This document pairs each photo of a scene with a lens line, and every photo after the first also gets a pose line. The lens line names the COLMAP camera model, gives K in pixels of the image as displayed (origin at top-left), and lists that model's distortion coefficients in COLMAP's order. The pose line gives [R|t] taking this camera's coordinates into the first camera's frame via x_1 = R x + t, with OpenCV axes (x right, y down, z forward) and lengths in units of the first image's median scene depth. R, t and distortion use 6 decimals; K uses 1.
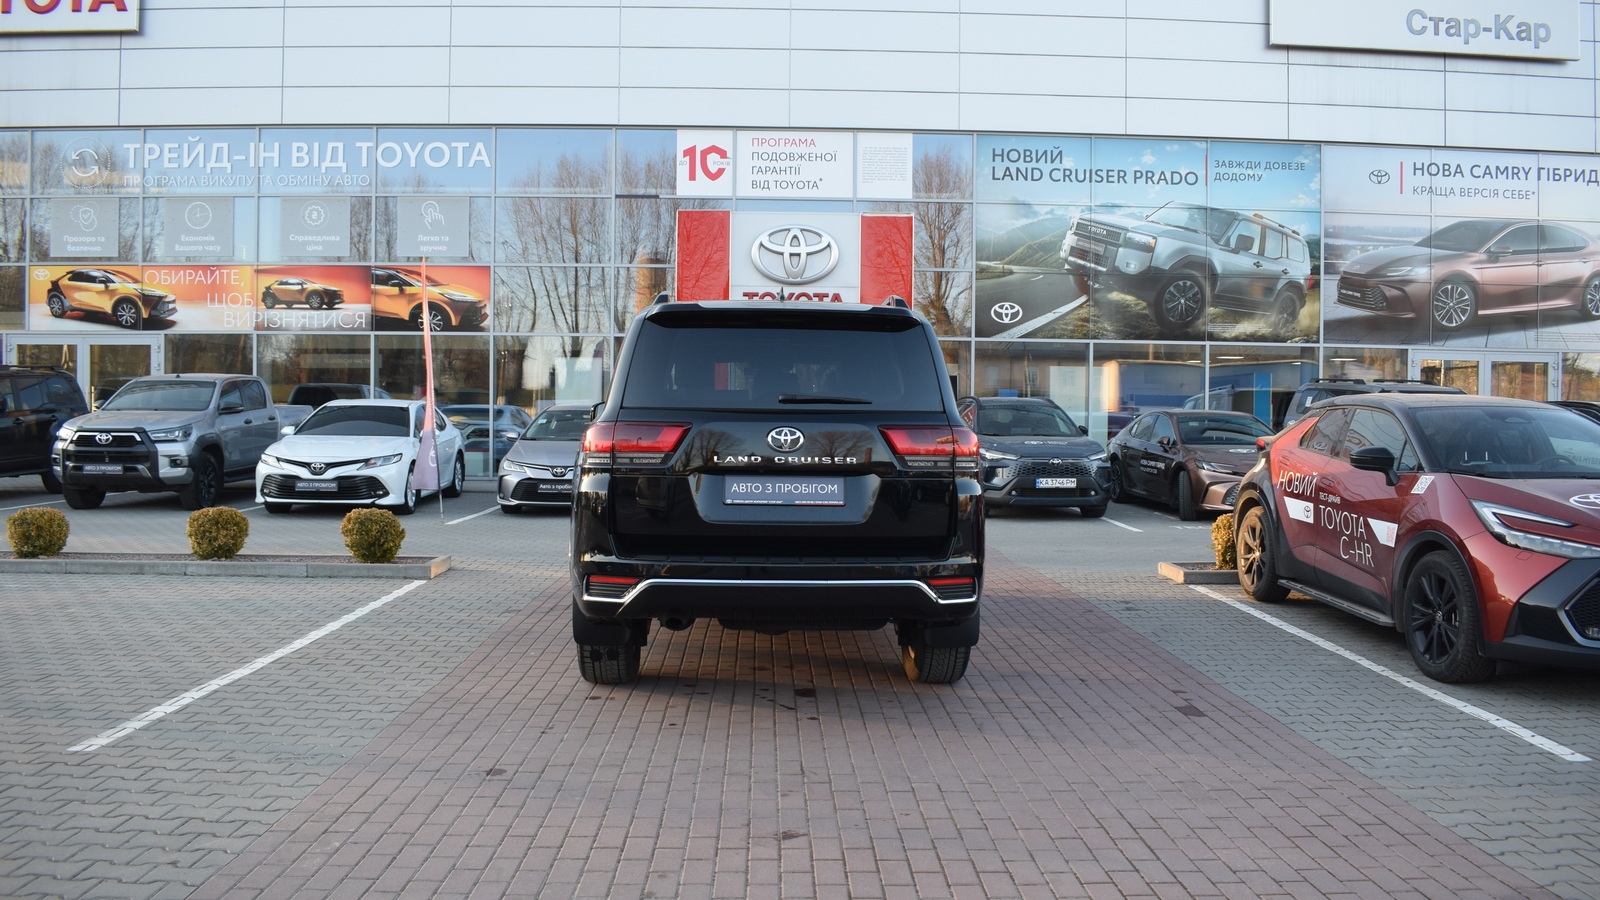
lens RADIAL K [[1250.7, 0, 800.0], [0, 1250.7, 450.0], [0, 0, 1]] dist [-0.096993, 0.017633]
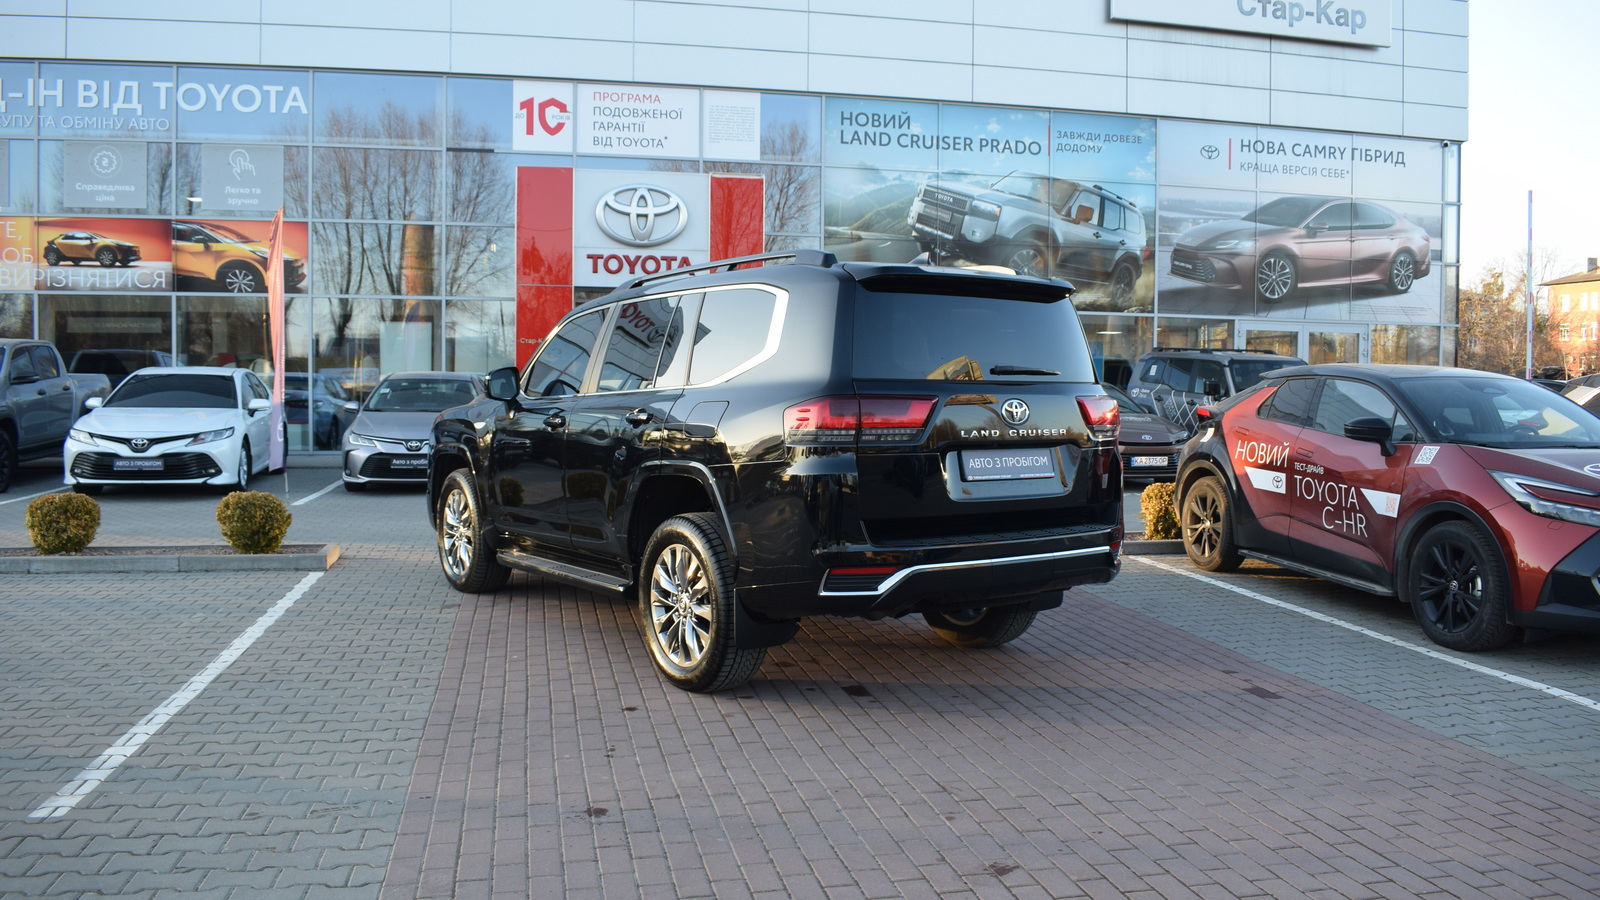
lens RADIAL K [[1250.7, 0, 800.0], [0, 1250.7, 450.0], [0, 0, 1]] dist [-0.096993, 0.017633]
pose [[0.982958, -0.009739, 0.183572, -0.060140], [0.004958, 0.999637, 0.026486, -0.001656], [-0.183763, -0.025125, 0.982649, 0.035077]]
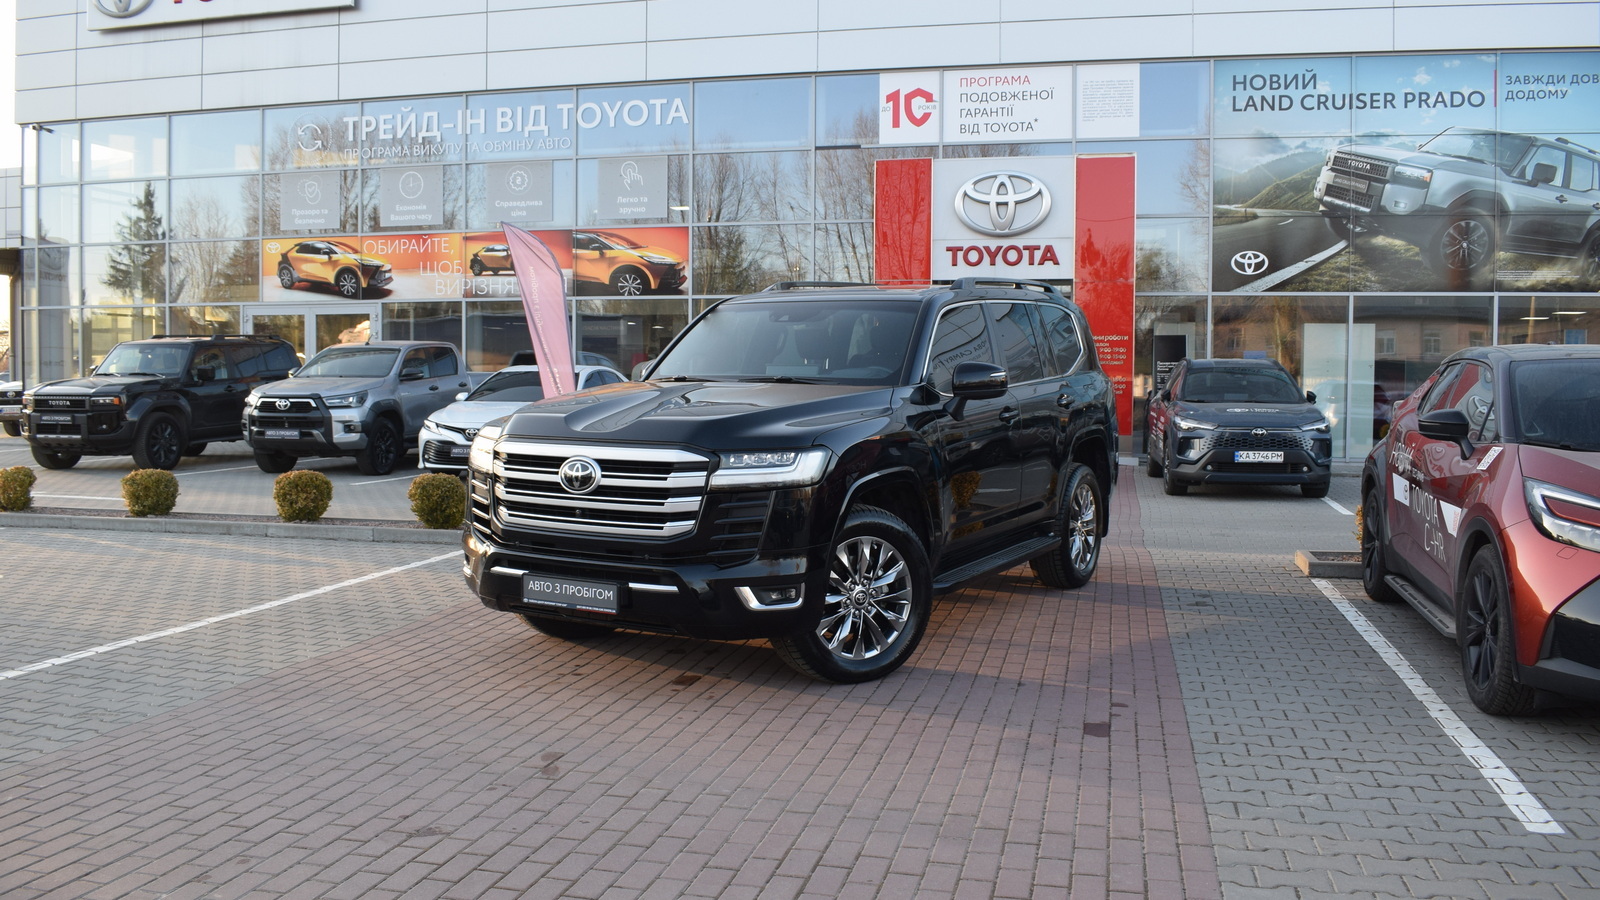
lens RADIAL K [[1320.3, 0, 800.0], [0, 1320.3, 450.0], [0, 0, 1]] dist [-0.096325, 0.018679]
pose [[0.966734, 0.009290, -0.255613, 0.097074], [-0.003668, 0.999741, 0.022463, 0.002001], [0.255756, -0.020778, 0.966518, 0.031446]]
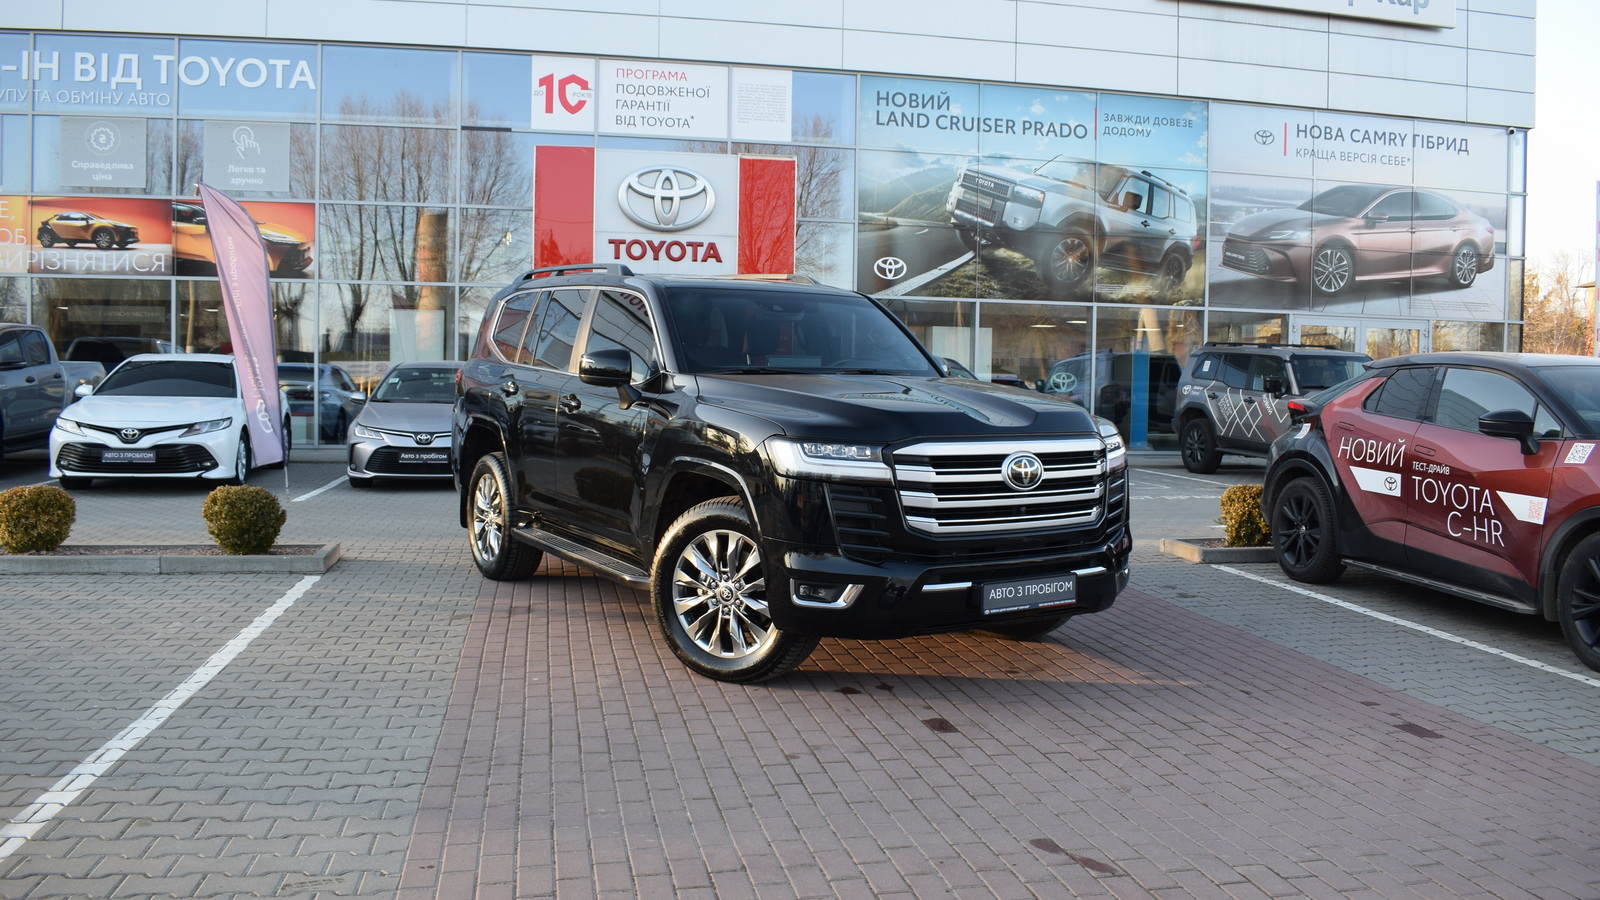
lens RADIAL K [[1267.8, 0, 800.0], [0, 1267.8, 450.0], [0, 0, 1]] dist [-0.097243, 0.018305]
pose [[0.985341, -0.002131, 0.170585, -0.063591], [-0.002367, 0.999655, 0.026159, 0.001421], [-0.170582, -0.026180, 0.984996, 0.075603]]
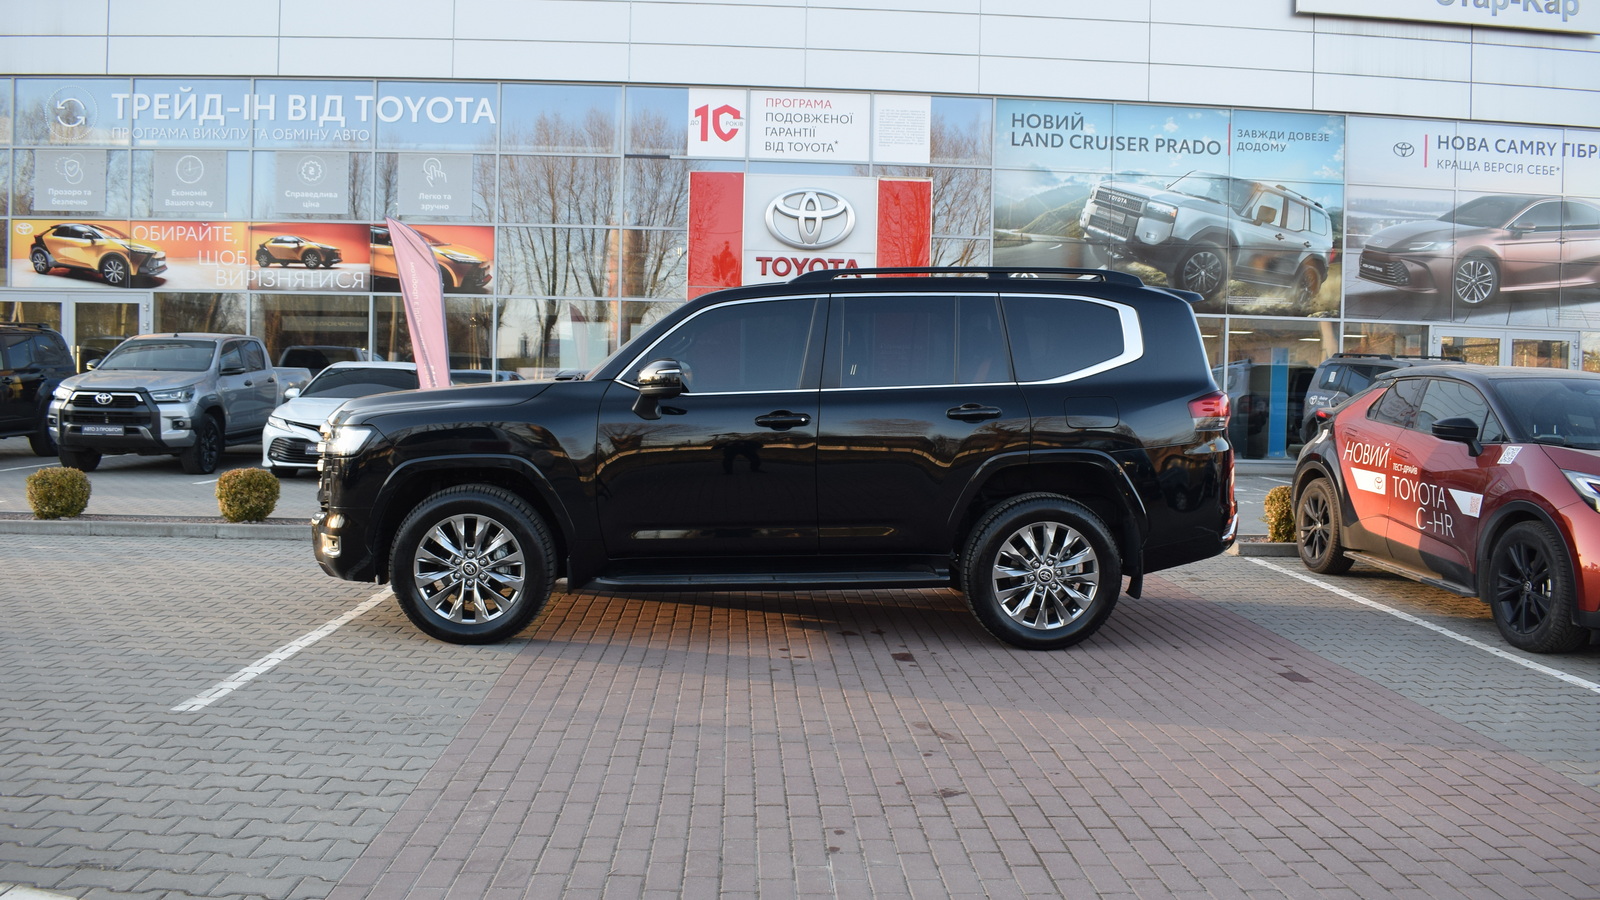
lens RADIAL K [[1284.4, 0, 800.0], [0, 1284.4, 450.0], [0, 0, 1]] dist [-0.095921, 0.015437]
pose [[0.999716, 0.011412, 0.020917, -0.029993], [-0.011835, 0.999726, 0.020217, 0.003431], [-0.020681, -0.020458, 0.999577, -0.002110]]
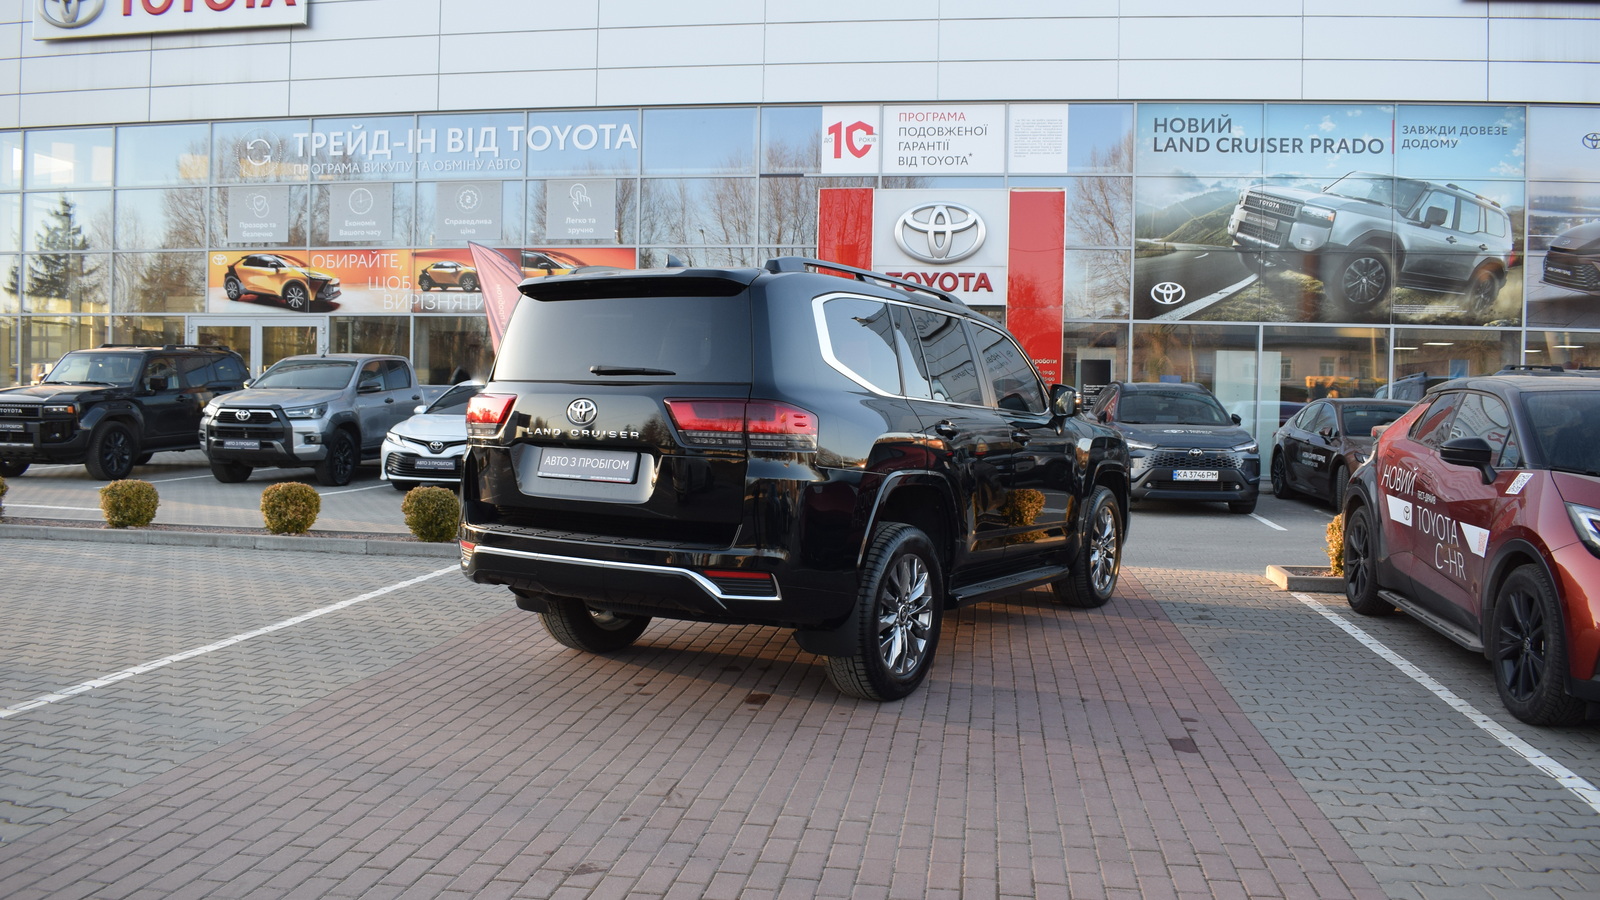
lens RADIAL K [[1249.3, 0, 800.0], [0, 1249.3, 450.0], [0, 0, 1]] dist [-0.096769, 0.017165]
pose [[0.984953, 0.016096, -0.172071, 0.055925], [-0.014306, 0.999830, 0.011638, 0.000937], [0.172229, -0.009002, 0.985016, 0.035121]]
